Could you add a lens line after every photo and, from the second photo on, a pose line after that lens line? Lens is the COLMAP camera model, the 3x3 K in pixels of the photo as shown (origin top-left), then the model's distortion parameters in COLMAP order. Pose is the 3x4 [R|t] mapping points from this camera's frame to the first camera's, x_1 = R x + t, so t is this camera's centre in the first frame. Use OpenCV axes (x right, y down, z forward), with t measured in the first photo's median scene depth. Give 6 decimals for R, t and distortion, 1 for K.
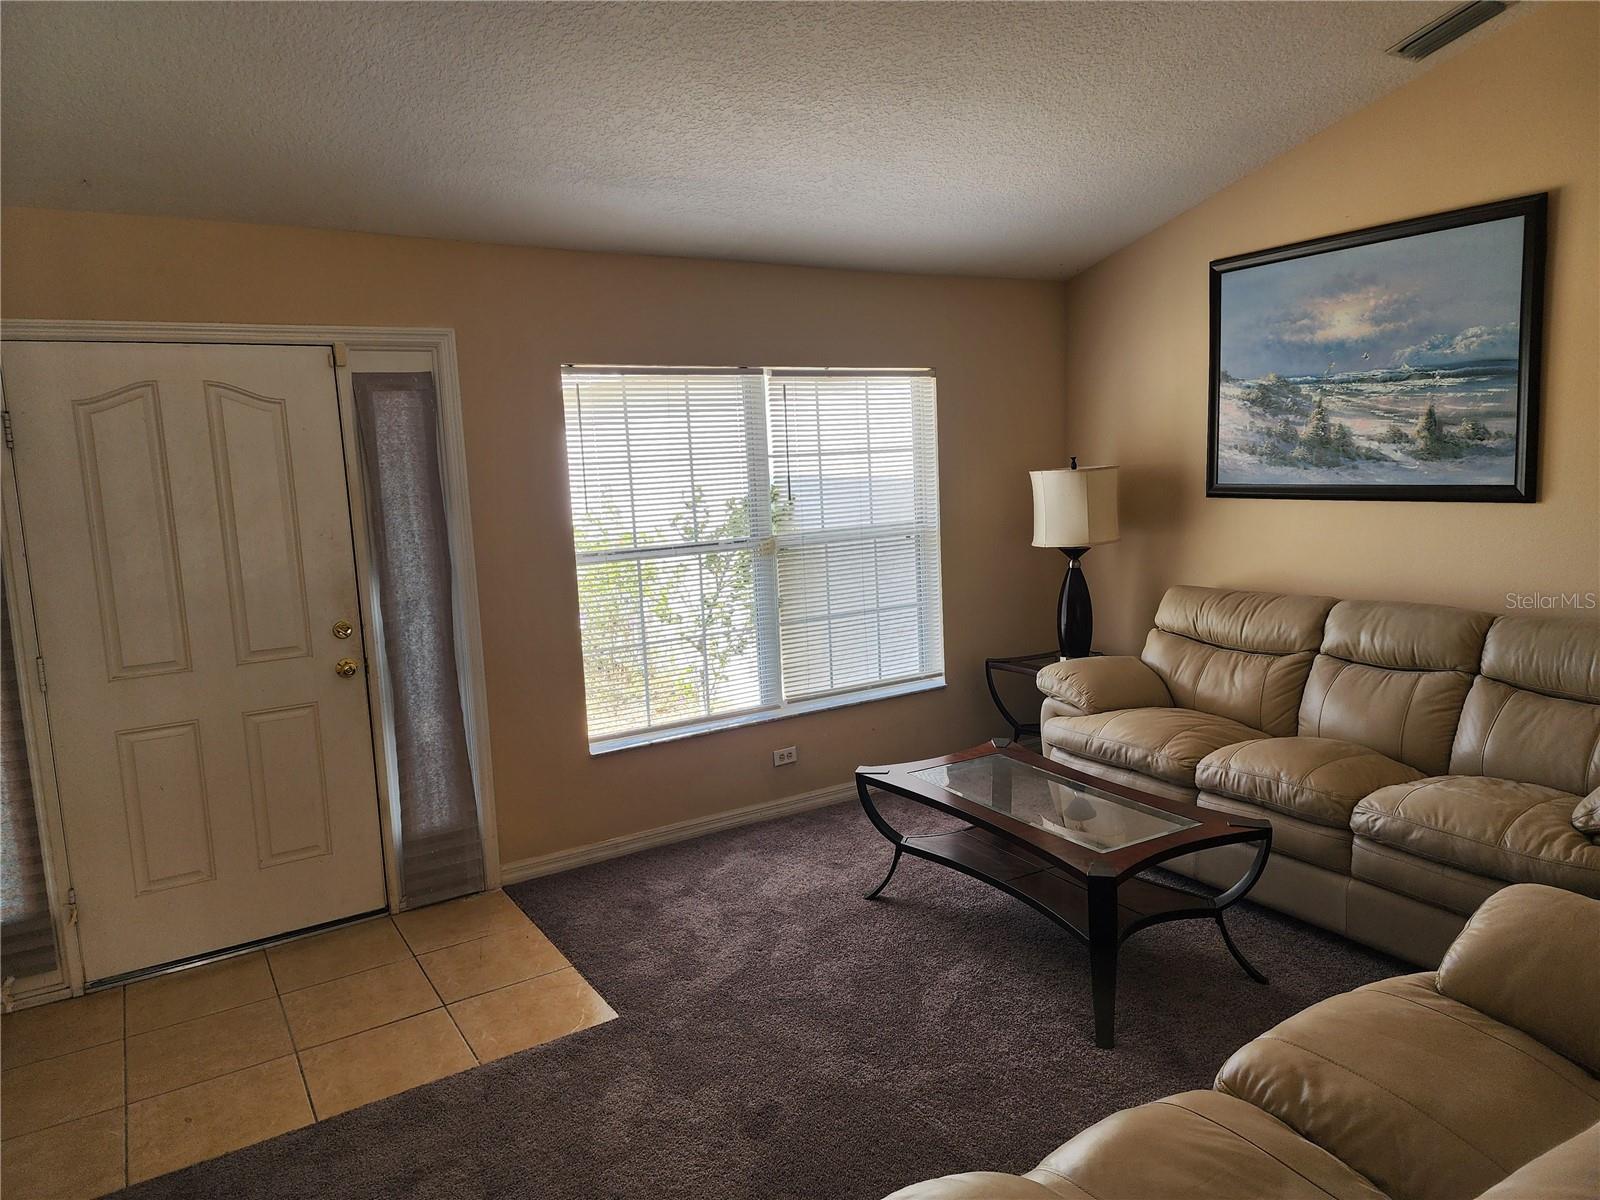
lens RADIAL K [[1088.6, 0, 809.2], [0, 1088.6, 586.9], [0, 0, 1]] dist [0.101208, -0.096321]
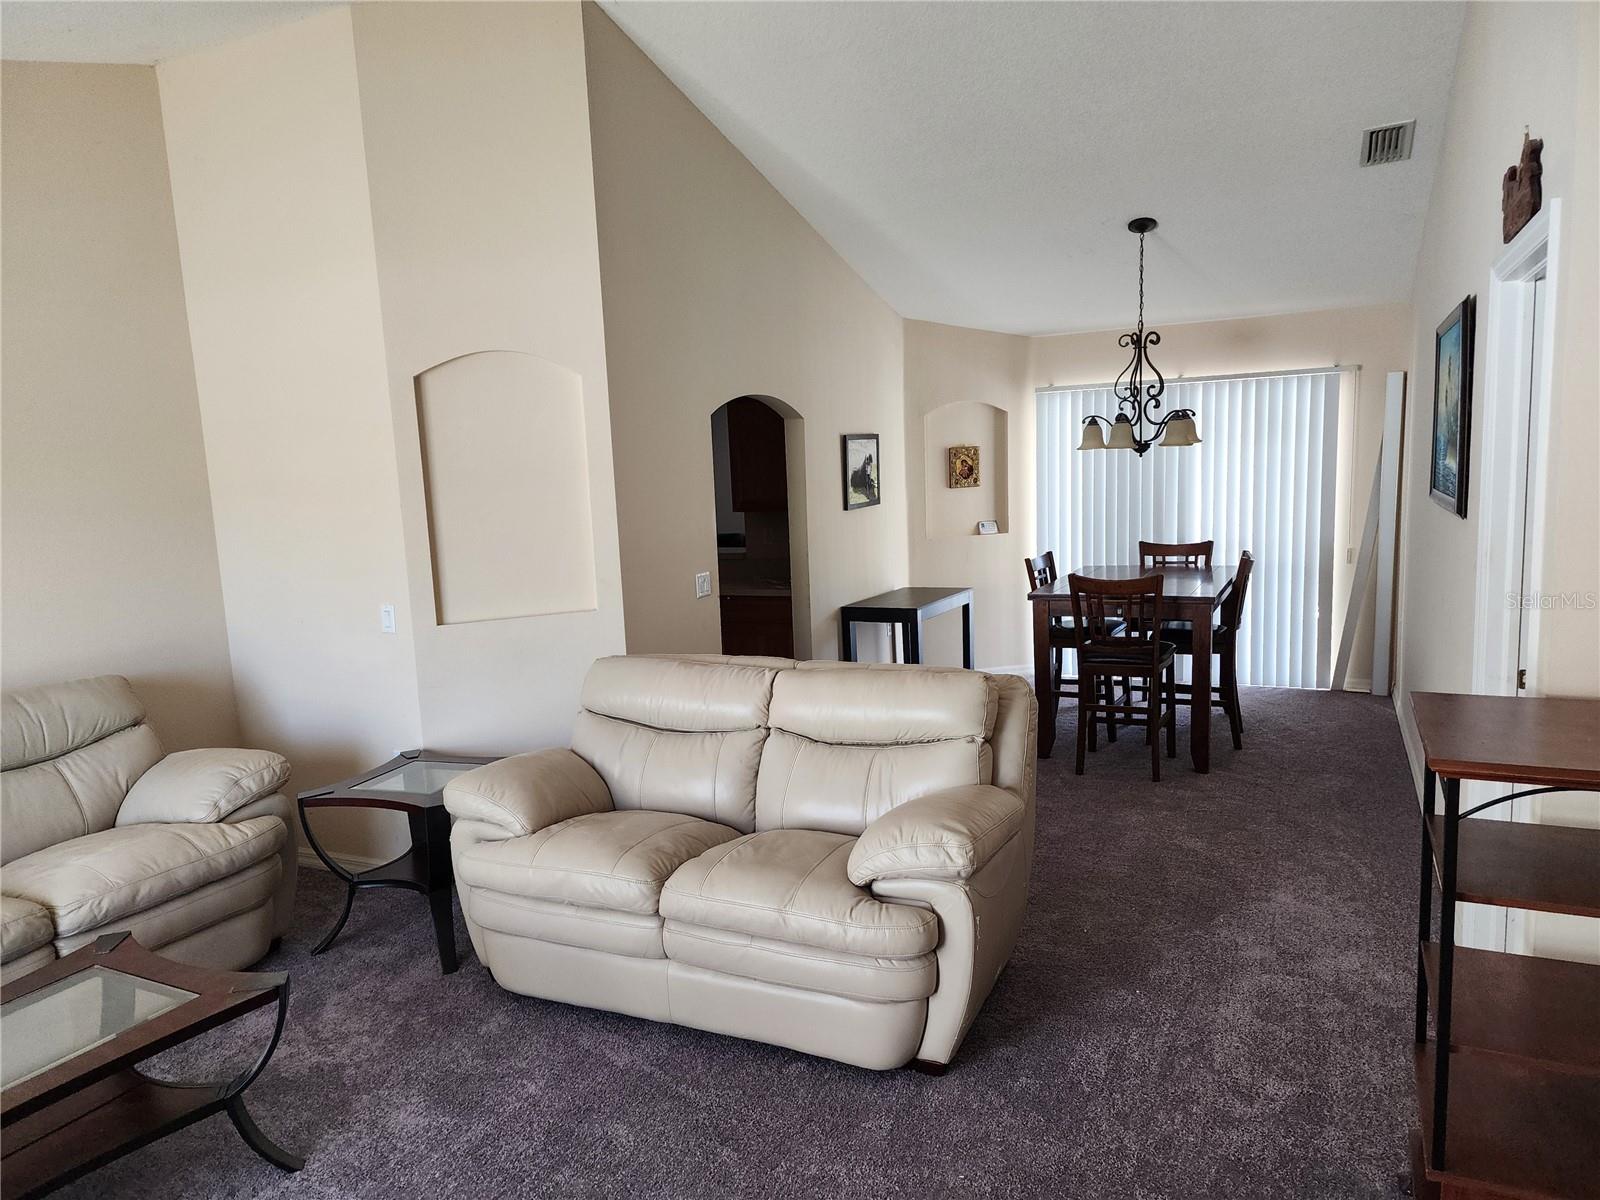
lens RADIAL K [[1073.4, 0, 799.6], [0, 1073.4, 608.8], [0, 0, 1]] dist [0.106769, -0.091881]
pose [[-0.528972, -0.052015, 0.847043, -0.507005], [0.173213, 0.970490, 0.167767, -0.080571], [-0.830774, 0.235463, -0.504353, 0.725724]]
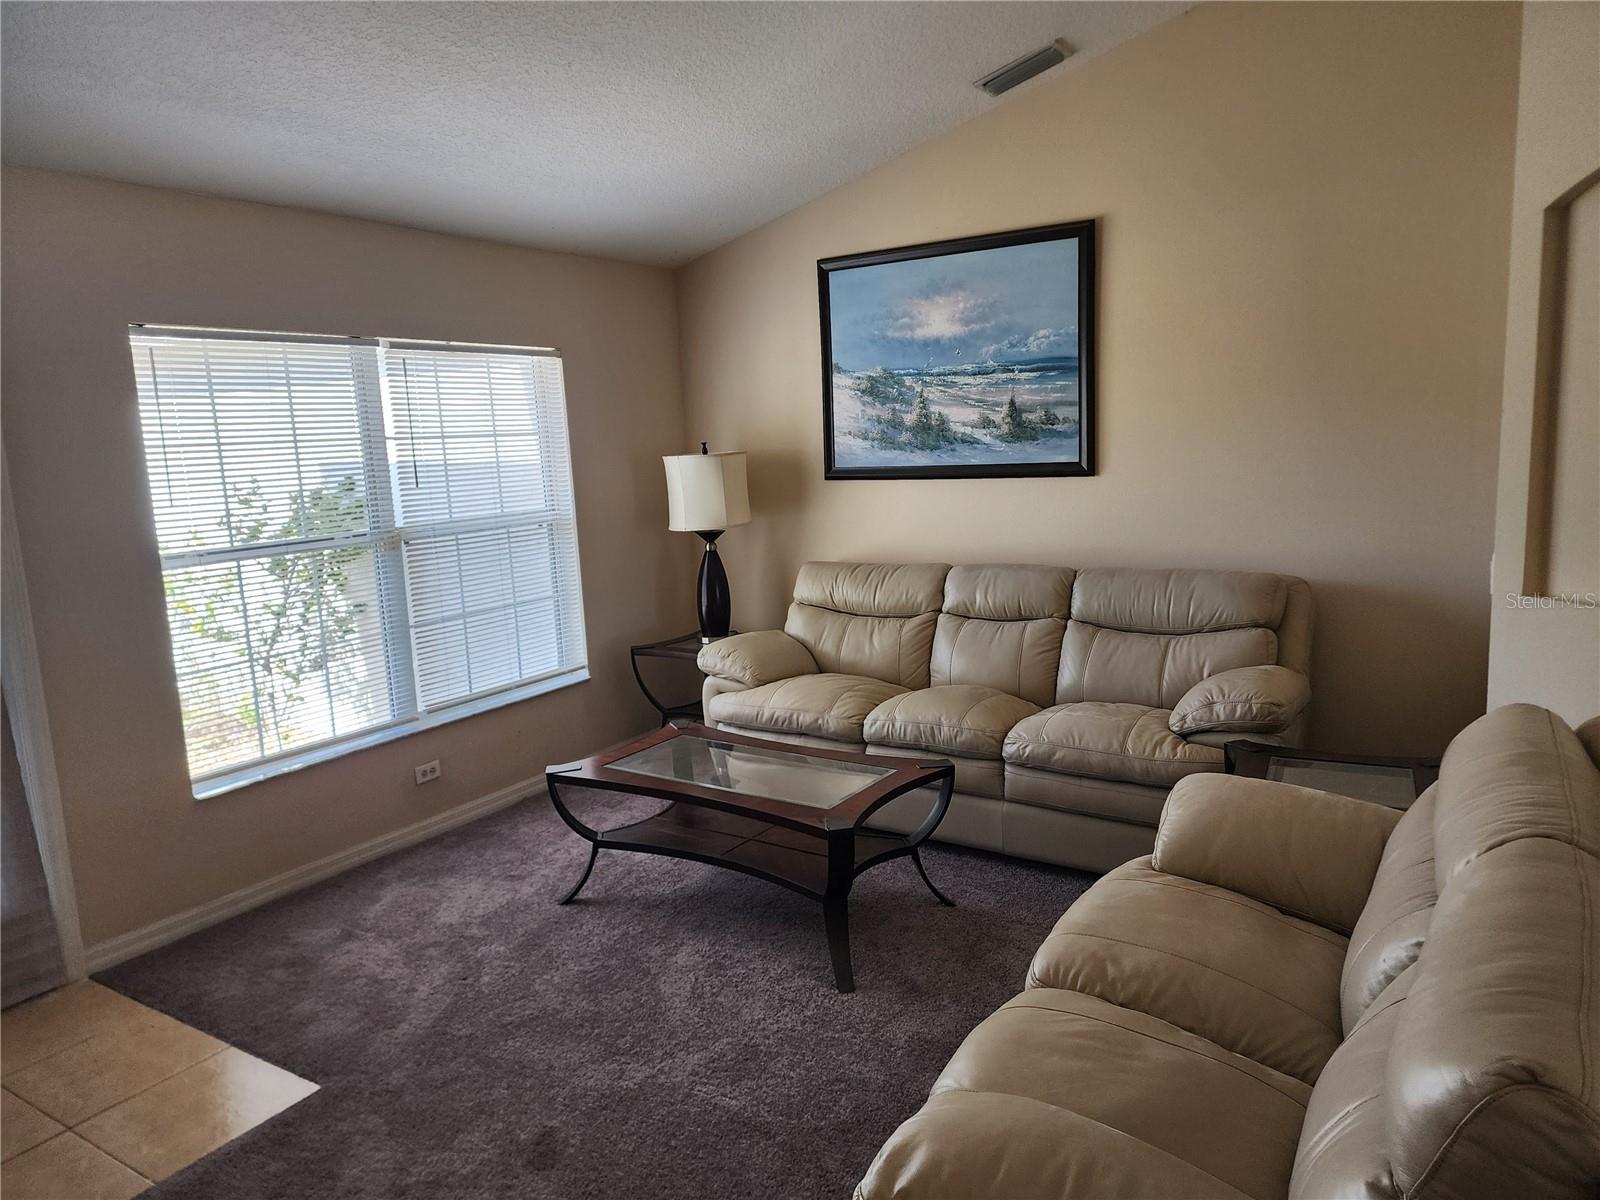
lens RADIAL K [[1088.6, 0, 809.2], [0, 1088.6, 586.9], [0, 0, 1]] dist [0.101208, -0.096321]
pose [[0.905331, -0.058526, 0.420655, -0.132790], [0.058639, 0.998199, 0.012678, 0.011276], [-0.420639, 0.013190, 0.907132, 0.042641]]
